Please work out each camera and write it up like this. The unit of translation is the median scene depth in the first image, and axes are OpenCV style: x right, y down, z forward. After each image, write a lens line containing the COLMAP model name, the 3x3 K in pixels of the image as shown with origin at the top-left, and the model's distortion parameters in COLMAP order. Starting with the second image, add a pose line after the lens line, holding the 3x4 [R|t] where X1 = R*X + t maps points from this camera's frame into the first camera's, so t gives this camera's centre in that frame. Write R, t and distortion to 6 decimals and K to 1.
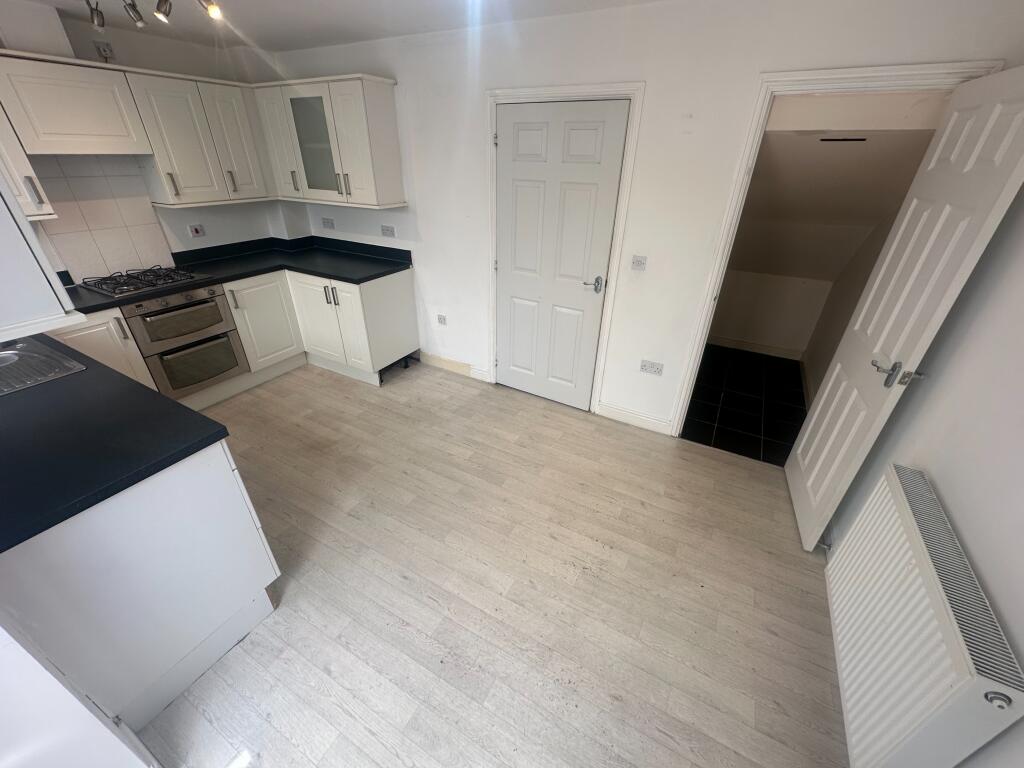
lens RADIAL K [[411.0, 0, 510.8], [0, 411.0, 383.3], [0, 0, 1]] dist [0.000470, -0.000245]
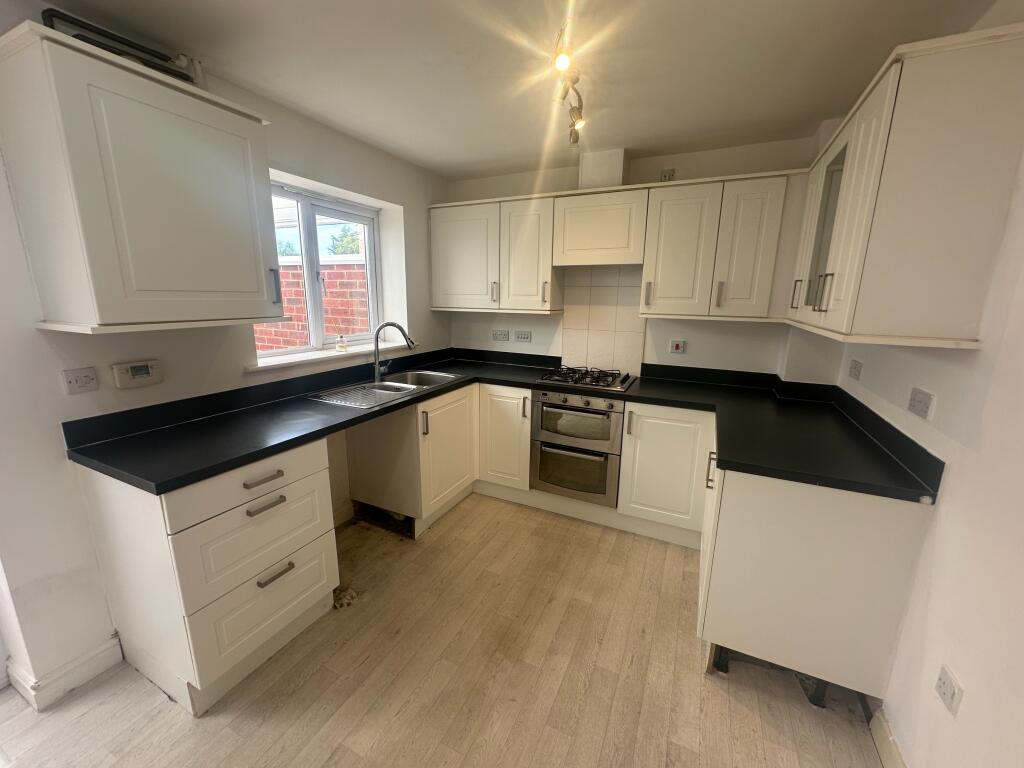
lens RADIAL K [[411.0, 0, 514.2], [0, 411.0, 383.7], [0, 0, 1]] dist [0.000470, -0.000245]
pose [[0.062144, 0.197461, -0.978339, 0.087394], [-0.502151, 0.853318, 0.140331, -0.280629], [0.862544, 0.482553, 0.152184, 0.675213]]
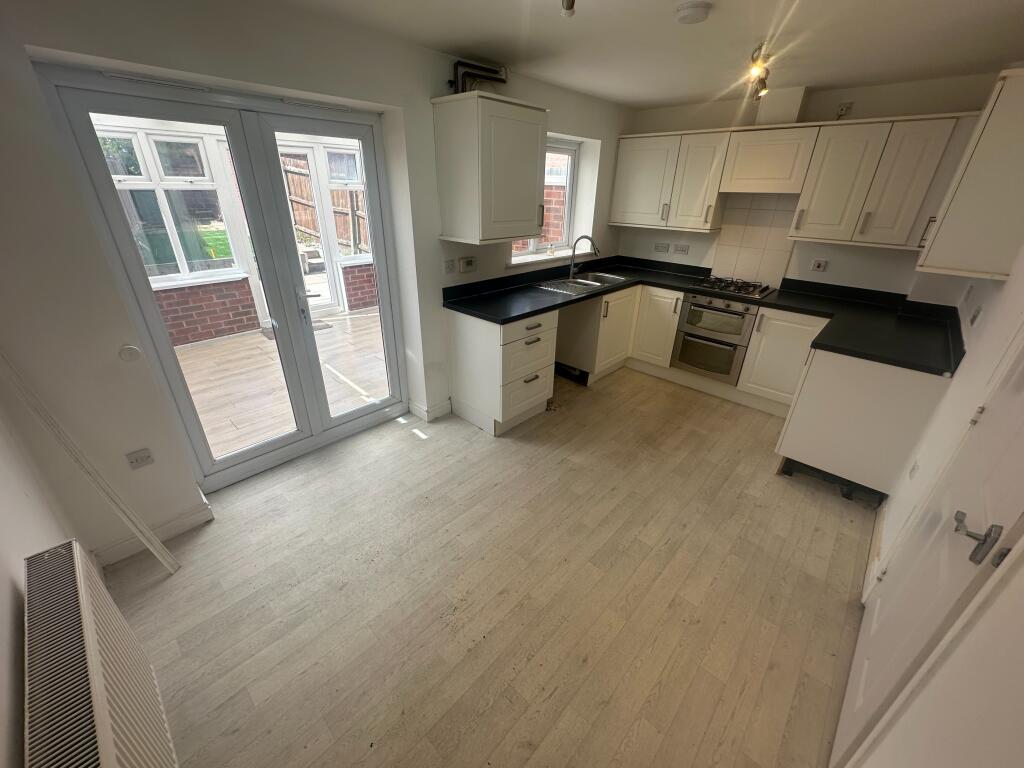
lens RADIAL K [[411.0, 0, 513.2], [0, 411.0, 384.1], [0, 0, 1]] dist [0.000470, -0.000245]
pose [[-0.242537, 0.400985, -0.883395, 0.517745], [-0.499002, 0.729330, 0.468054, -0.280233], [0.831969, 0.554337, 0.023203, 0.551365]]
